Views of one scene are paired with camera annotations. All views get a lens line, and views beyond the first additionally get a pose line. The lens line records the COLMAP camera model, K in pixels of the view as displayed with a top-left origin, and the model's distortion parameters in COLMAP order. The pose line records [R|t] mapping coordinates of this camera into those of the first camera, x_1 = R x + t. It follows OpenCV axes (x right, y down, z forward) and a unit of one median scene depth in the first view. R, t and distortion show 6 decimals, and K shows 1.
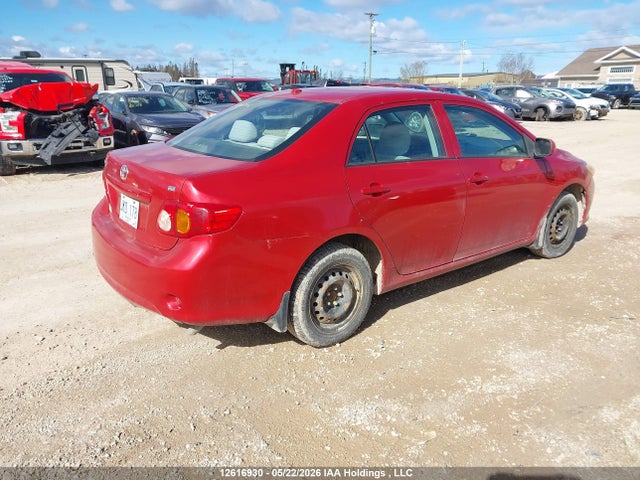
lens RADIAL K [[497.5, 0, 309.3], [0, 497.5, 239.0], [0, 0, 1]] dist [0.042180, -0.047795]
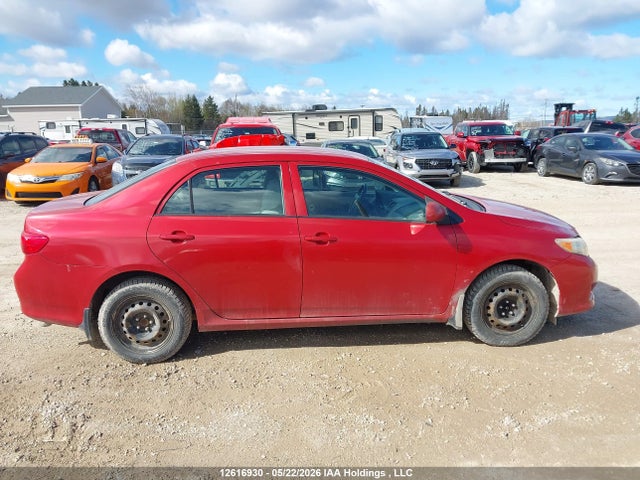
lens RADIAL K [[497.5, 0, 309.3], [0, 497.5, 239.0], [0, 0, 1]] dist [0.042180, -0.047795]
pose [[0.835793, 0.102115, -0.539465, 0.715735], [-0.143959, 0.988934, -0.035840, -0.068599], [0.529835, 0.107616, 0.841245, 0.126556]]
